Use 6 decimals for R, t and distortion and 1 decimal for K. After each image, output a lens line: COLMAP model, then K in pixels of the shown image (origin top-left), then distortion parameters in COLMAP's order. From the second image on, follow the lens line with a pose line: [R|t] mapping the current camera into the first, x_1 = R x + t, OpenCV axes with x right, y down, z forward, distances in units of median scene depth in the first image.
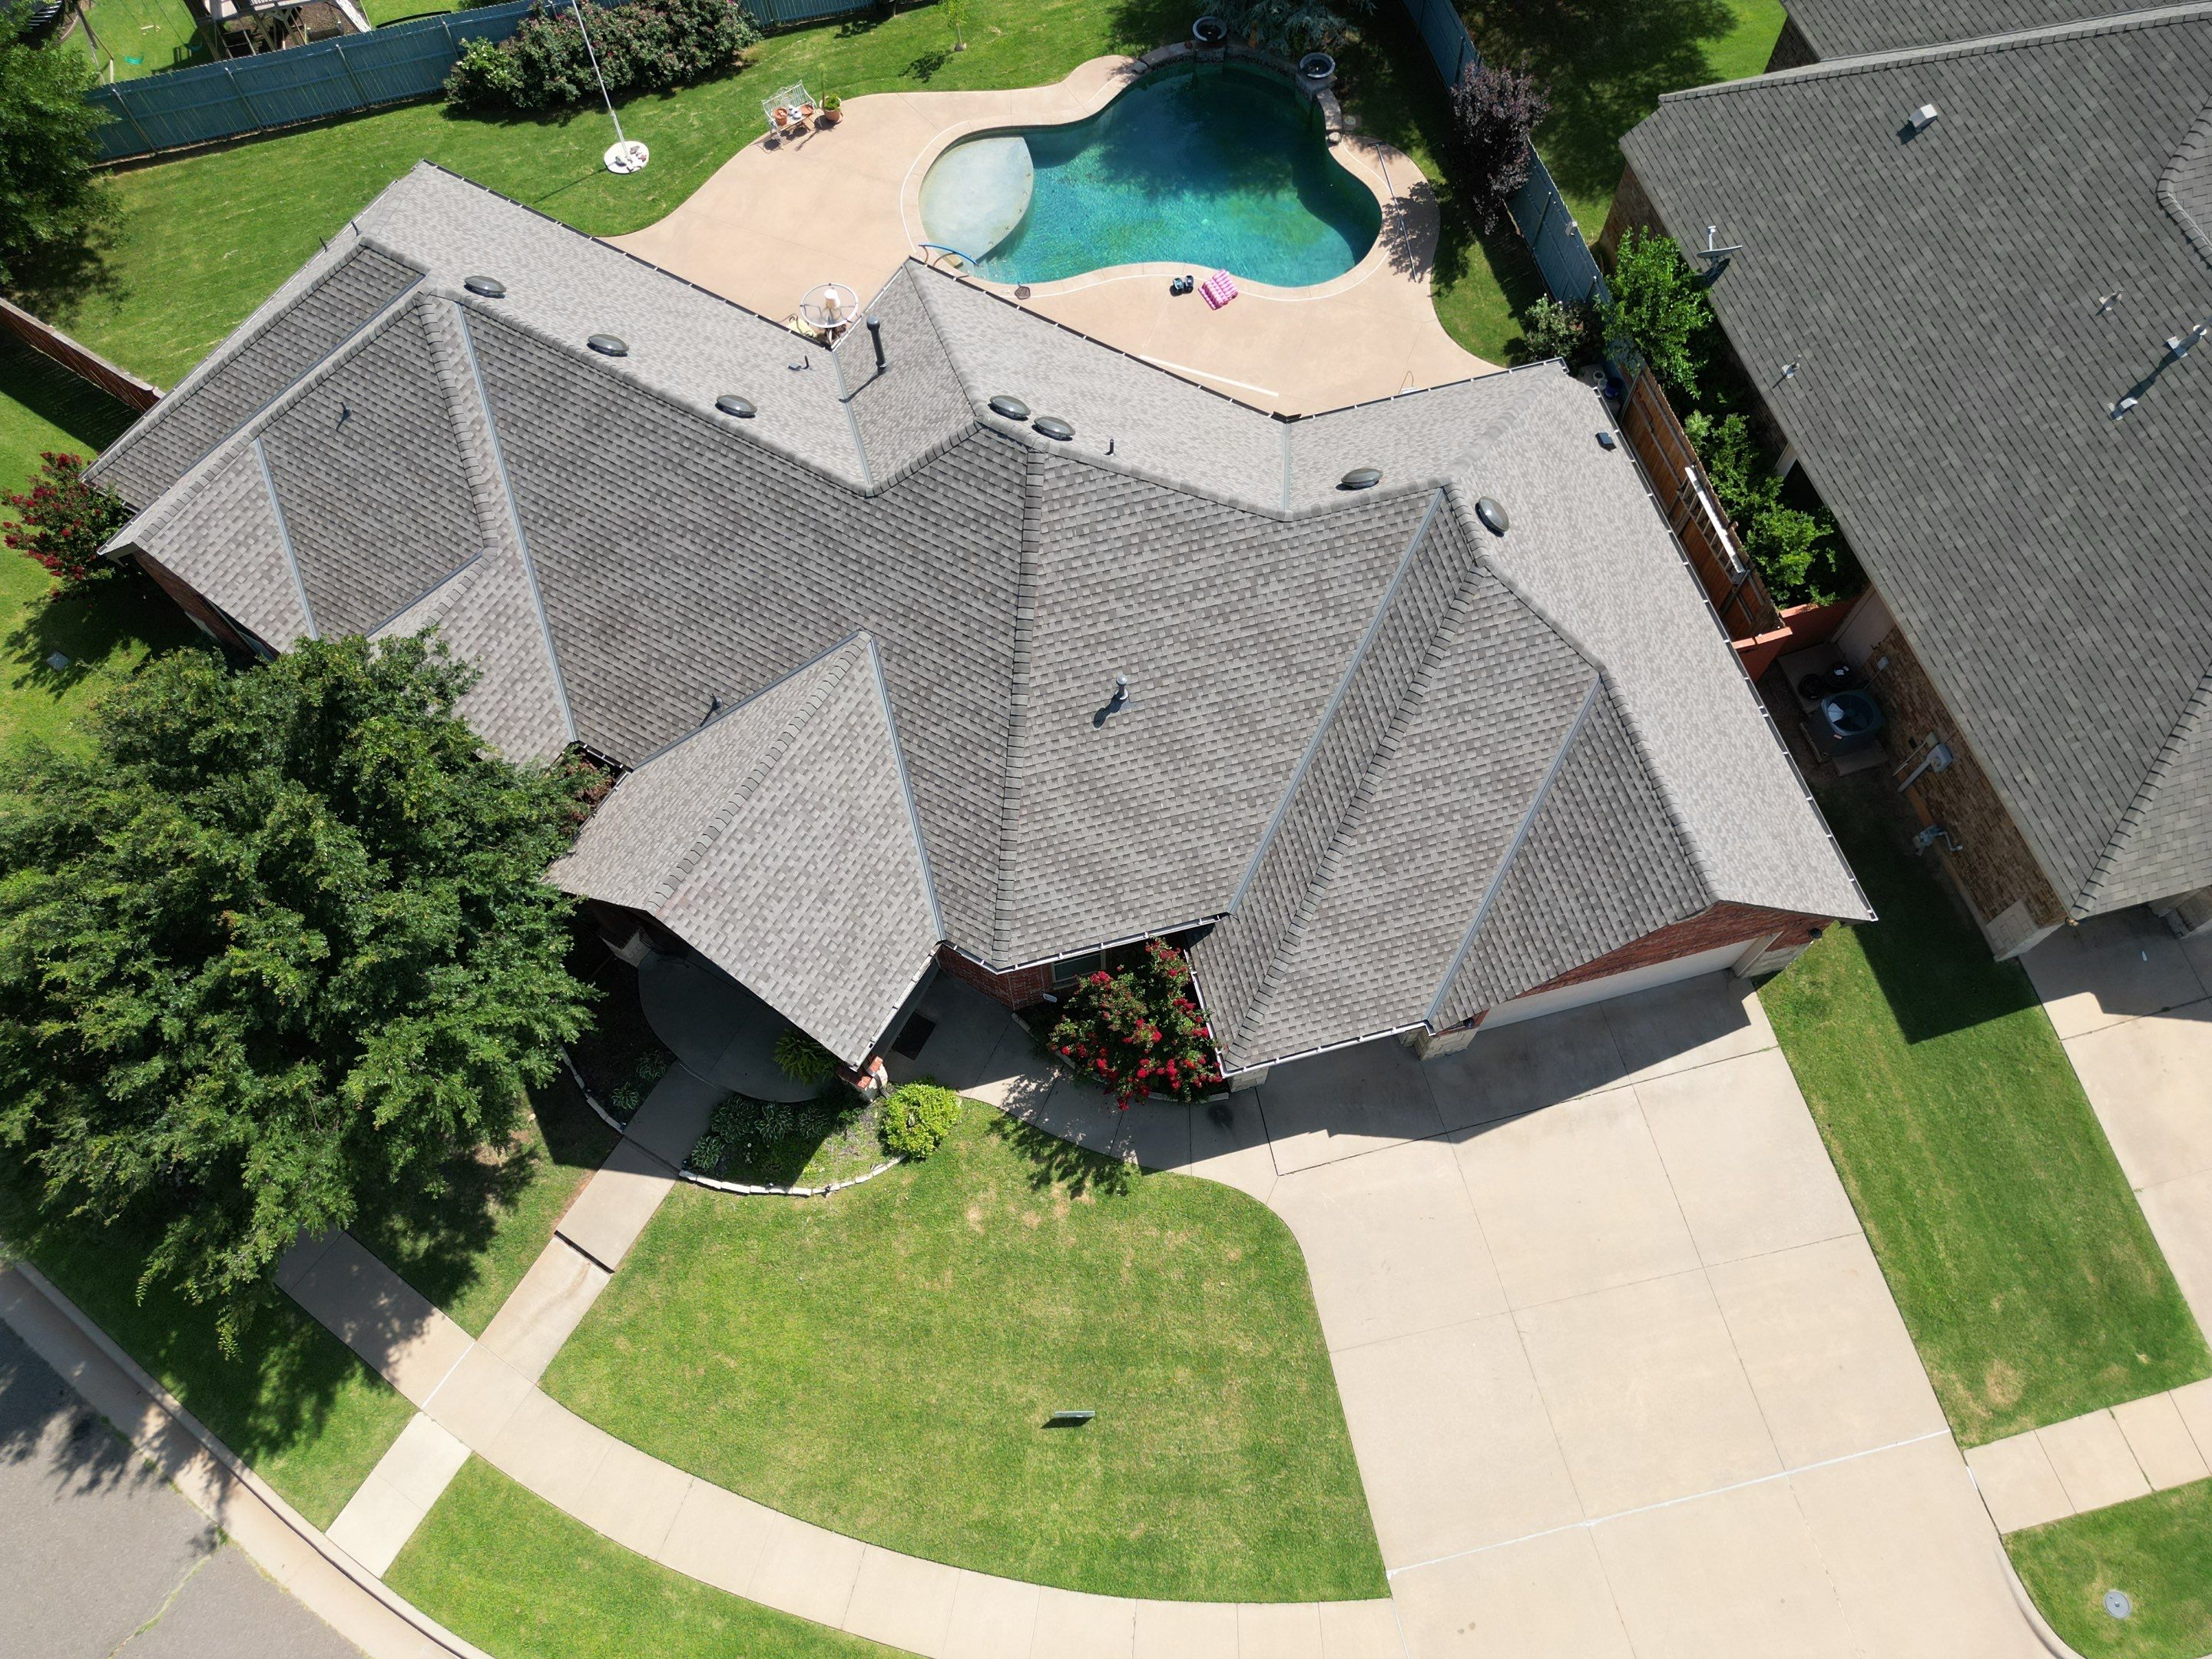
lens RADIAL K [[1533.2, 0, 1113.2], [0, 1533.2, 832.8], [0, 0, 1]] dist [0.067524, -0.077014]
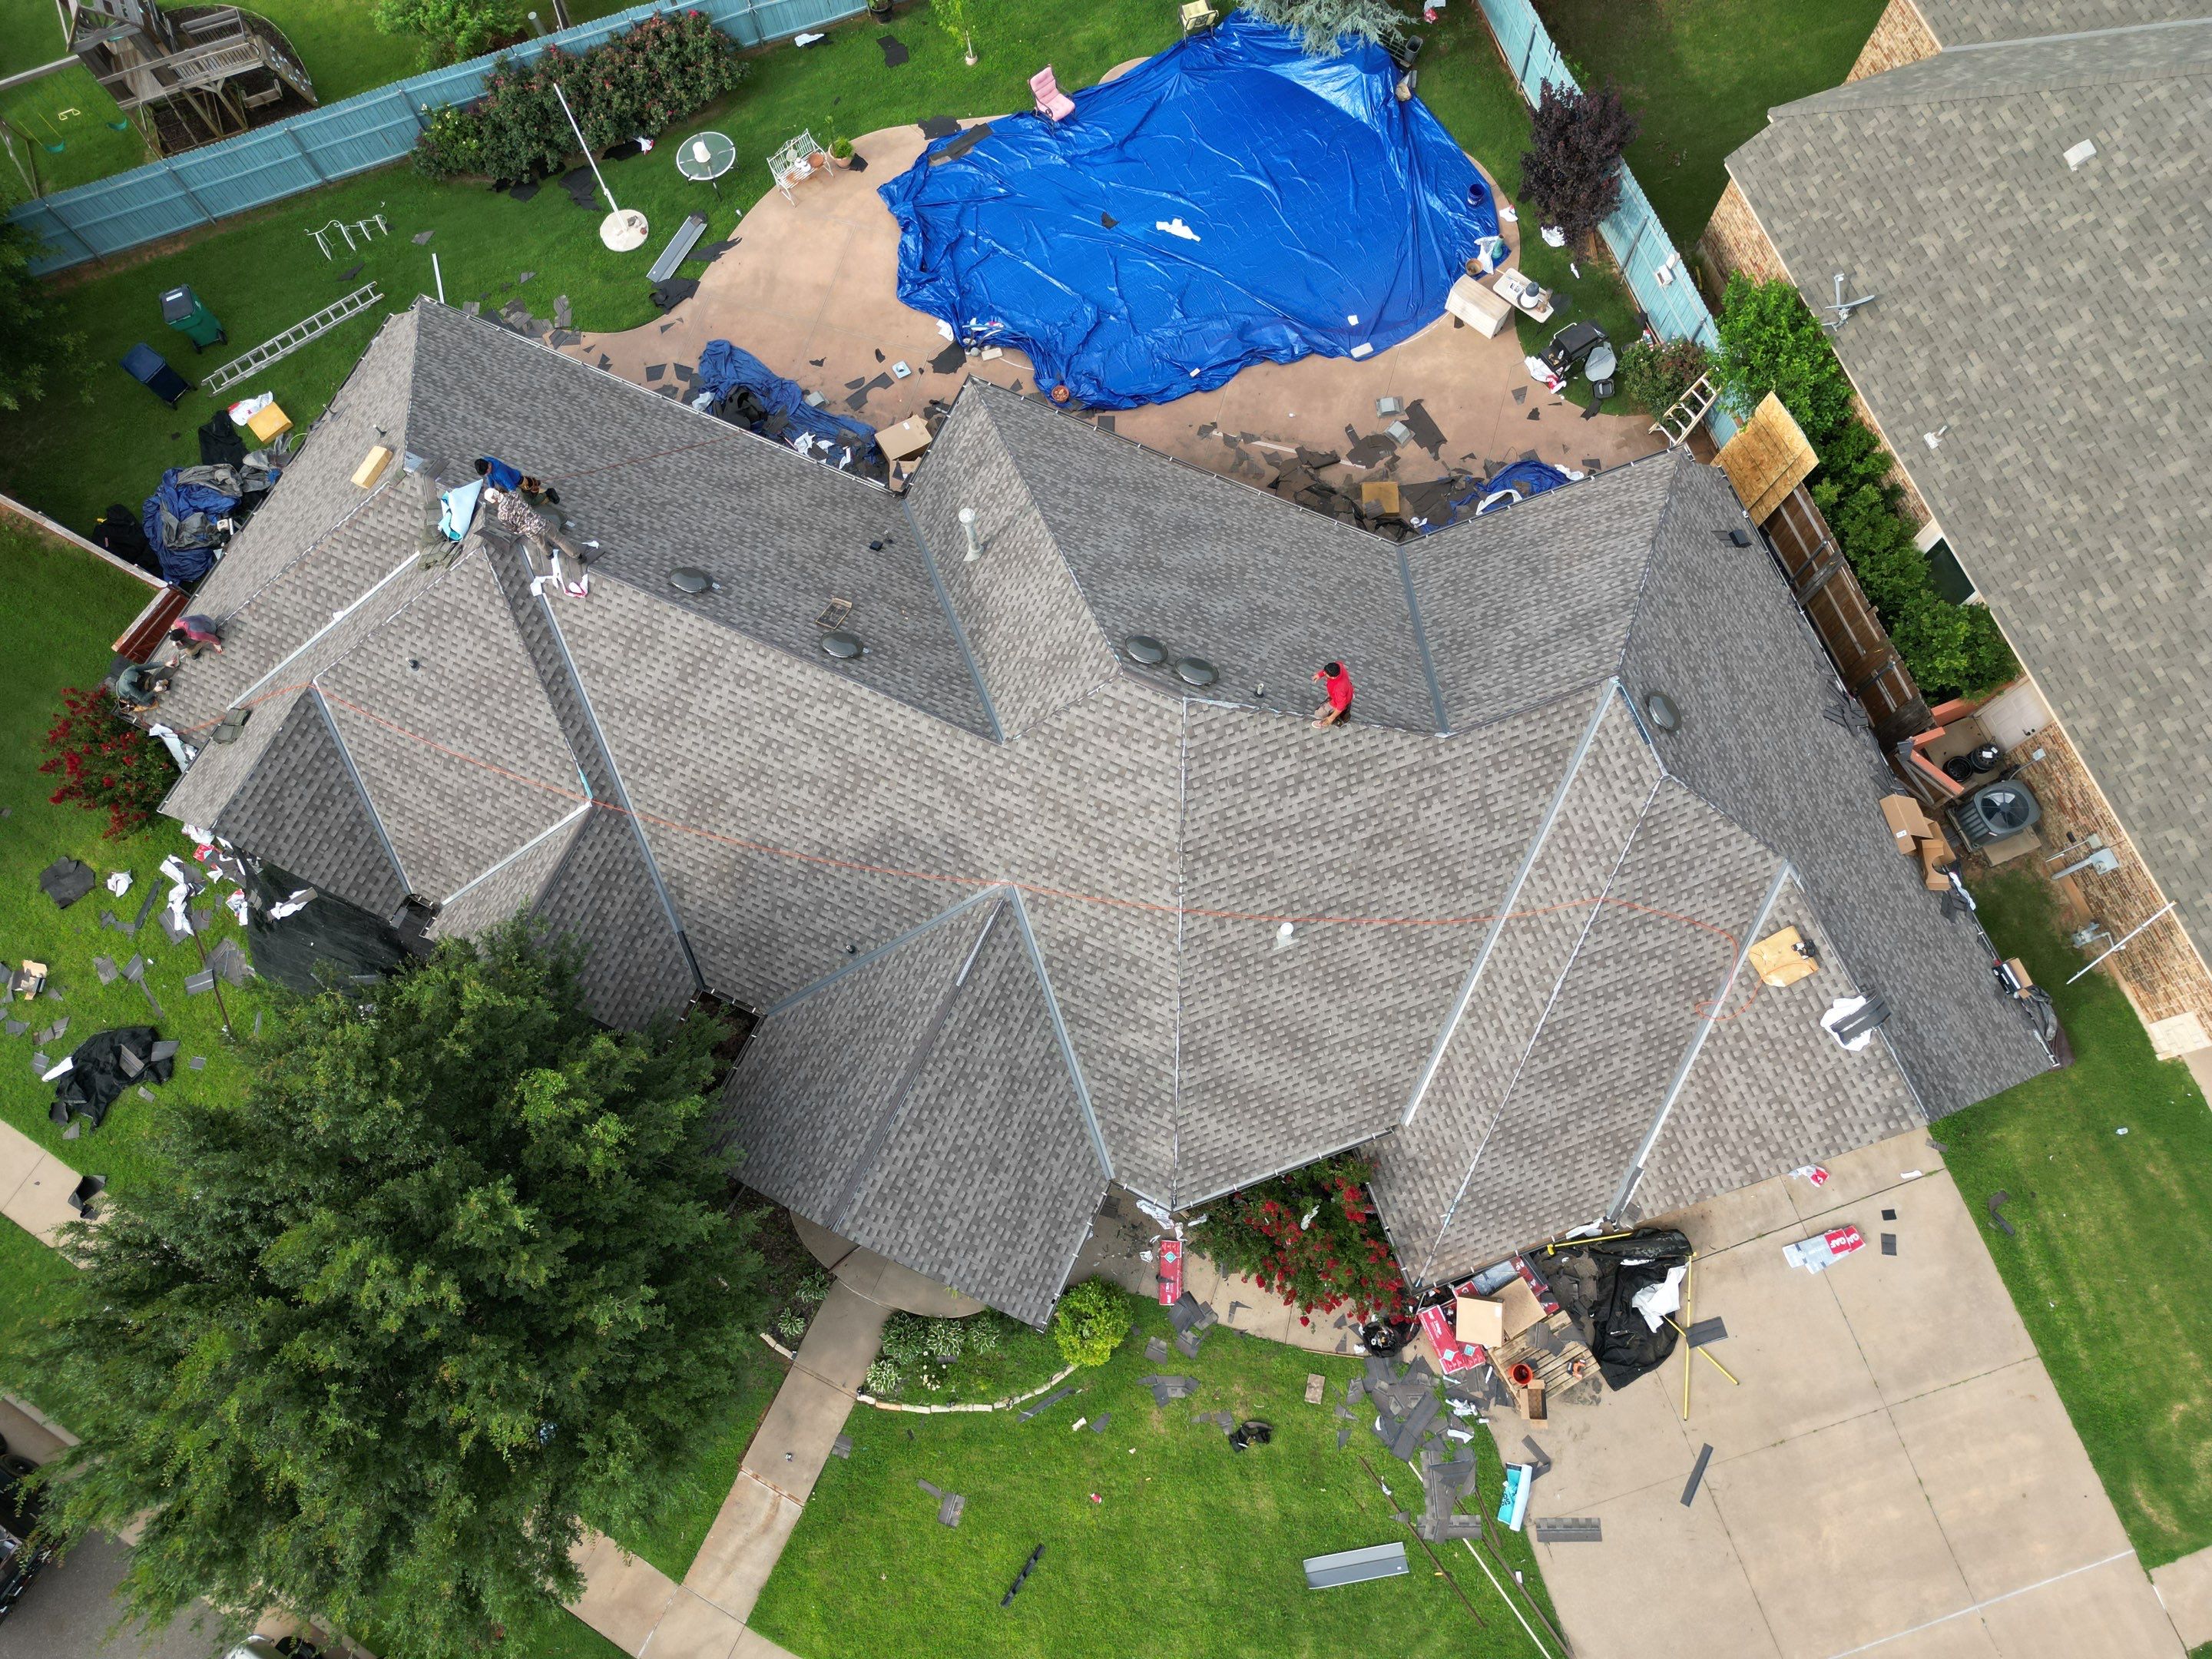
lens RADIAL K [[1533.2, 0, 1115.4], [0, 1533.2, 818.9], [0, 0, 1]] dist [0.067524, -0.077014]
pose [[0.996058, -0.088129, 0.010121, -0.100252], [0.085842, 0.986350, 0.140515, -0.296892], [-0.022367, -0.139093, 0.990027, 0.065530]]
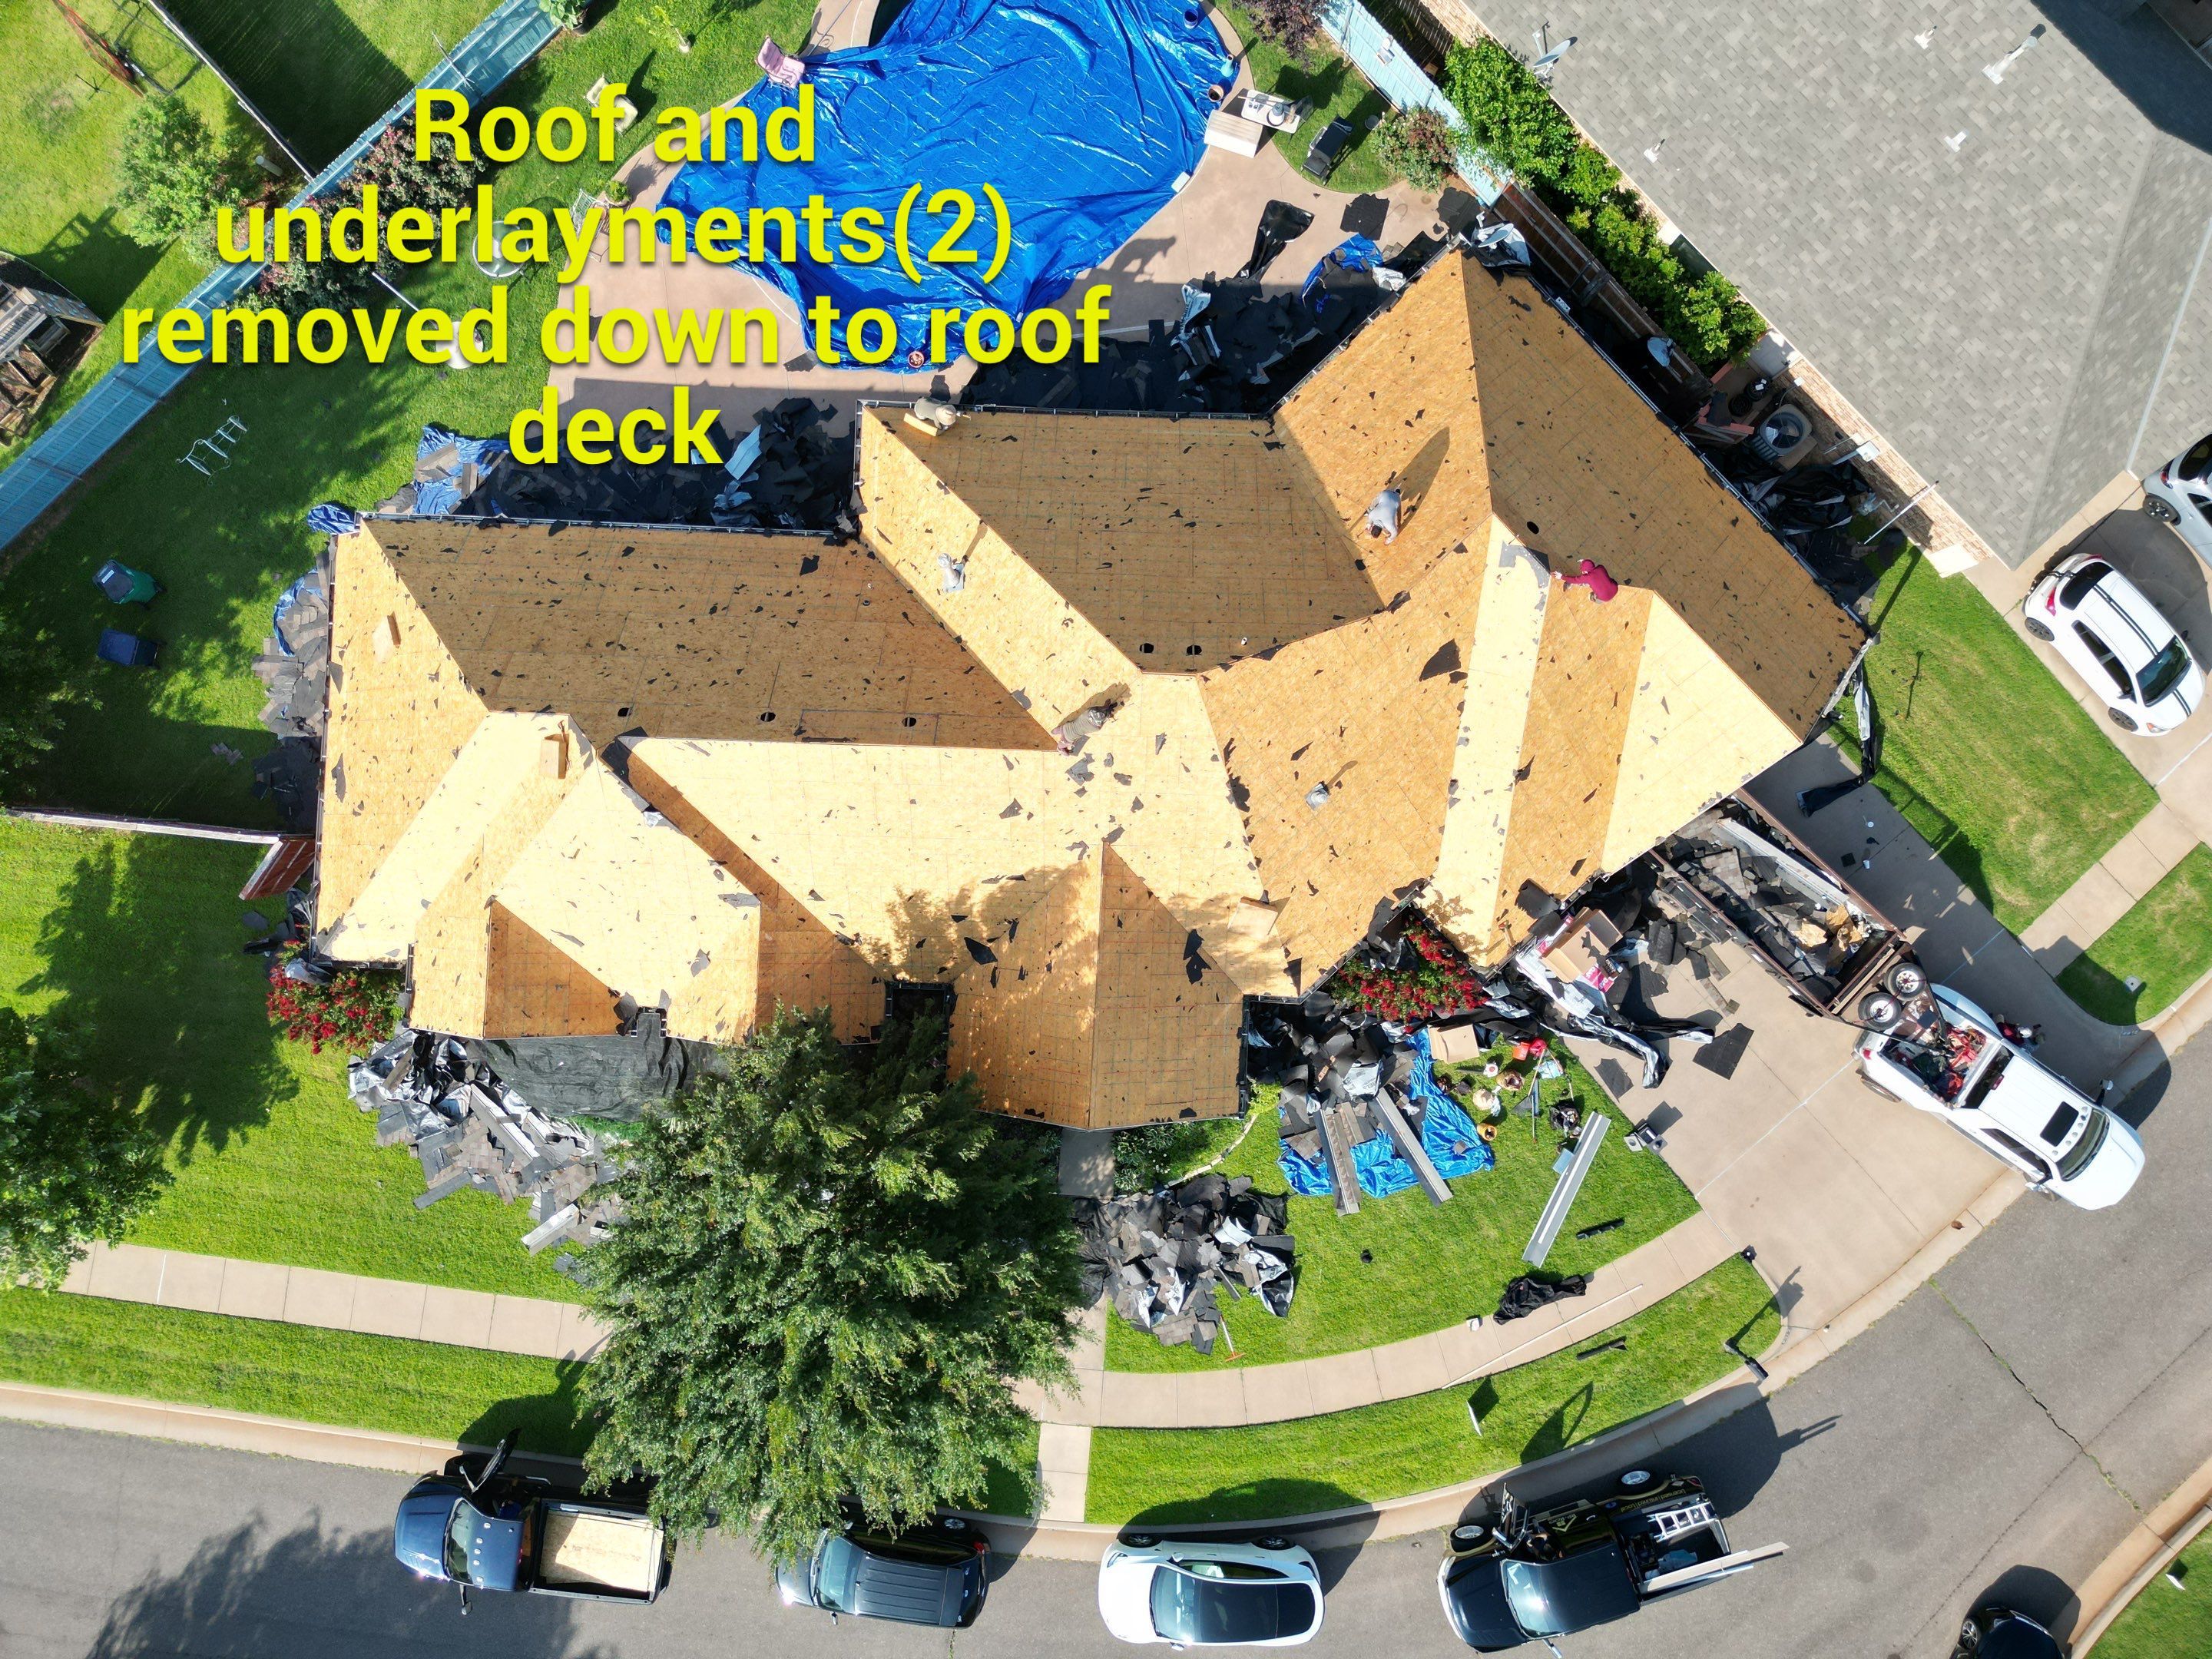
lens RADIAL K [[1533.2, 0, 1117.9], [0, 1533.2, 817.2], [0, 0, 1]] dist [0.067524, -0.077014]
pose [[0.884030, -0.467060, 0.018579, -0.162473], [0.420850, 0.812604, 0.403188, -0.624325], [-0.203411, -0.348611, 0.914928, -0.104754]]
